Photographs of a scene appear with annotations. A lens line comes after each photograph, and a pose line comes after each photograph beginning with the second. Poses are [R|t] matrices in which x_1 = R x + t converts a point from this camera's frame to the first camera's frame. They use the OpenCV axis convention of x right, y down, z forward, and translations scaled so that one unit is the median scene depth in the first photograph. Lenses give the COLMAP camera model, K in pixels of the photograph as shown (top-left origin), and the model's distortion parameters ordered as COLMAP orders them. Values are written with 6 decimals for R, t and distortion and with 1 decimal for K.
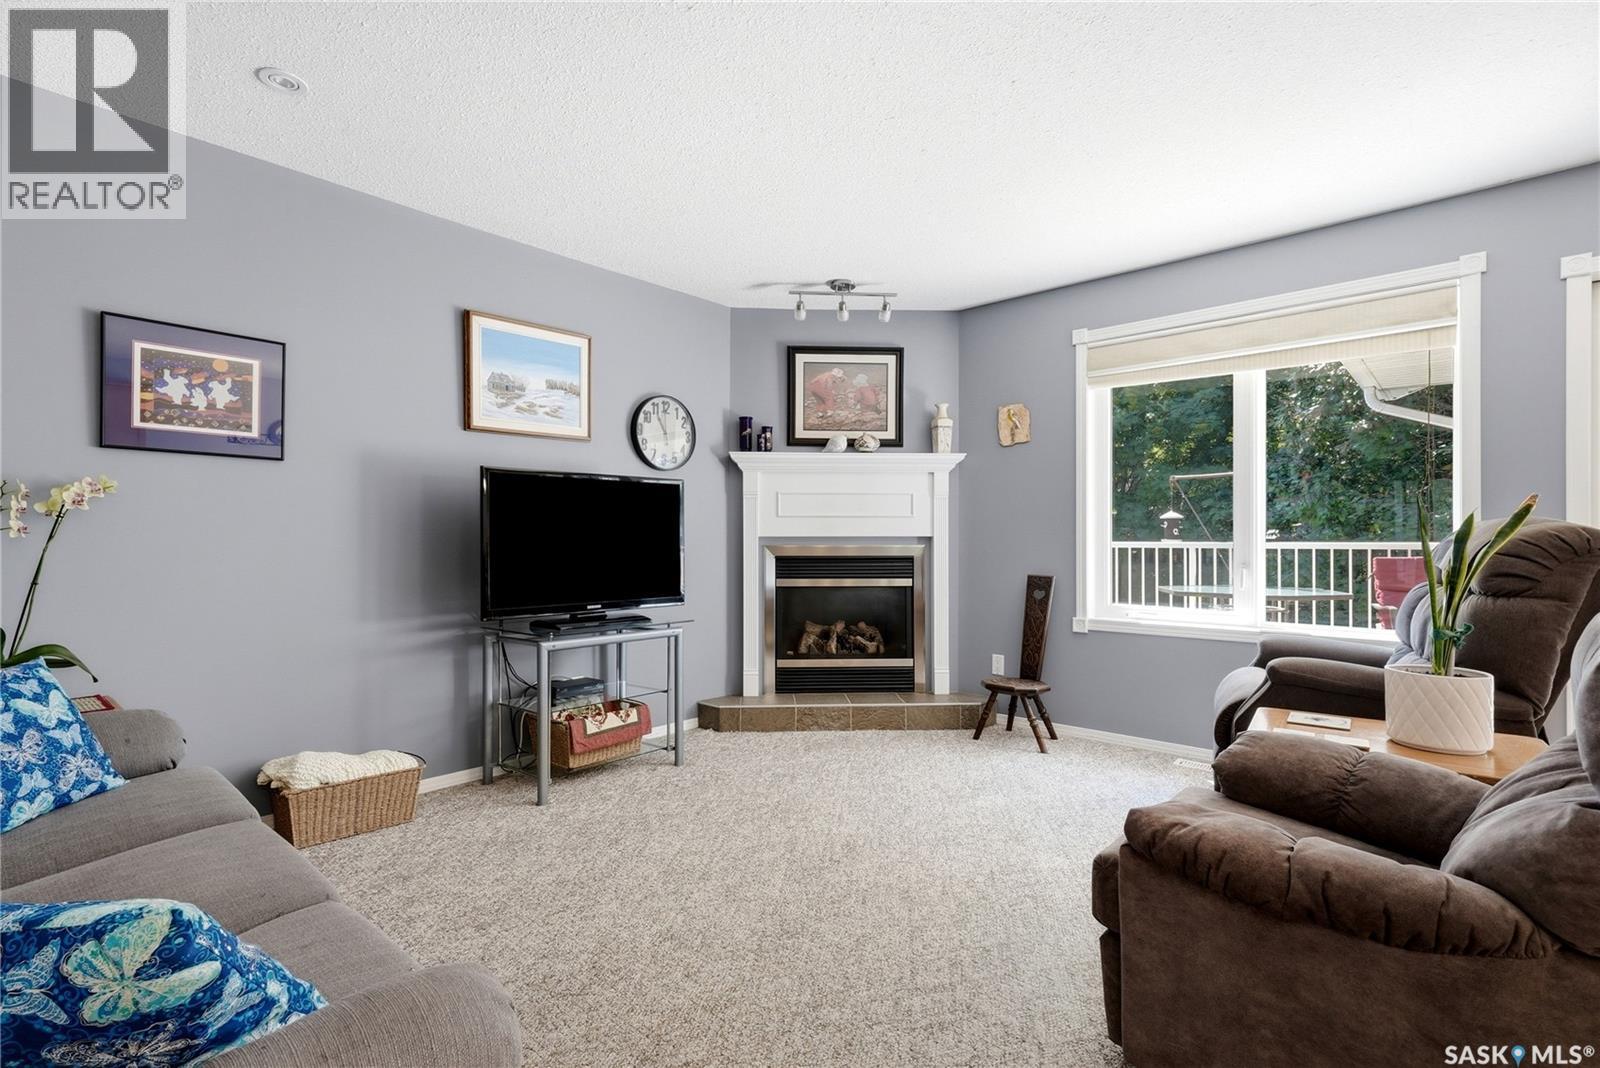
lens RADIAL K [[830.6, 0, 798.9], [0, 830.6, 534.7], [0, 0, 1]] dist [0.015333, 0.001368]
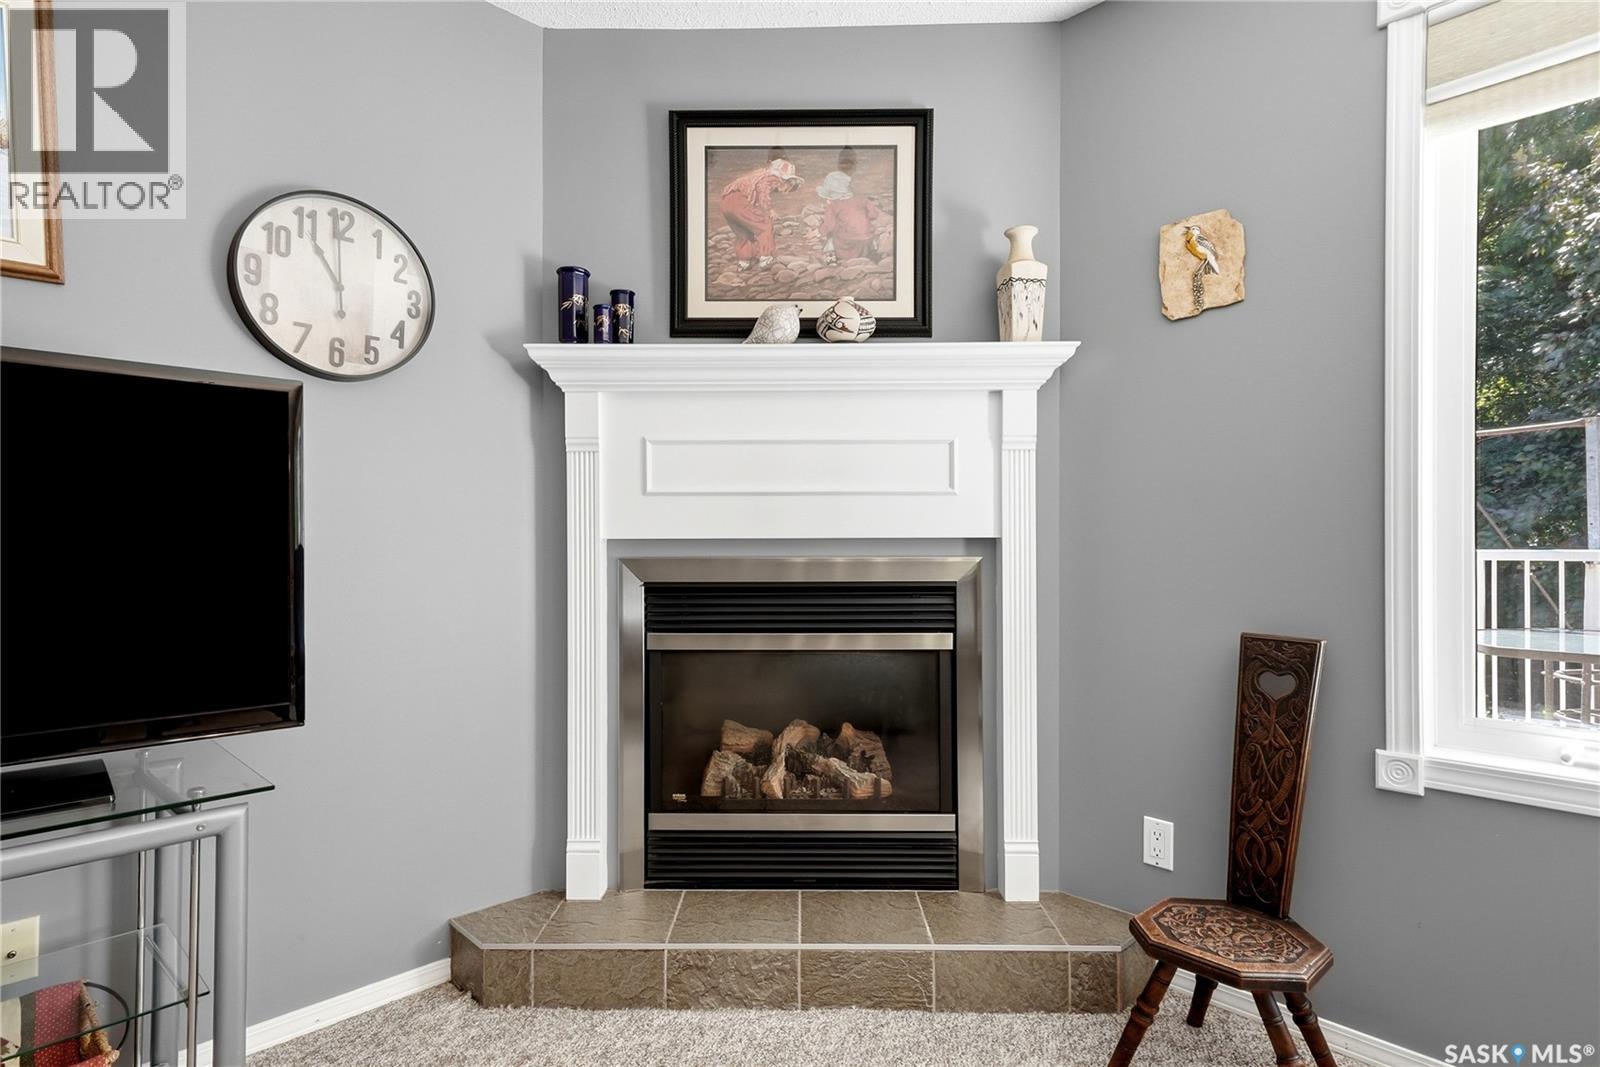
lens RADIAL K [[830.6, 0, 808.7], [0, 830.6, 545.2], [0, 0, 1]] dist [0.015333, 0.001368]
pose [[0.997695, -0.001958, -0.067827, 0.091209], [0.002172, 0.999993, 0.003071, 0.004536], [0.067820, -0.003211, 0.997692, 0.561240]]
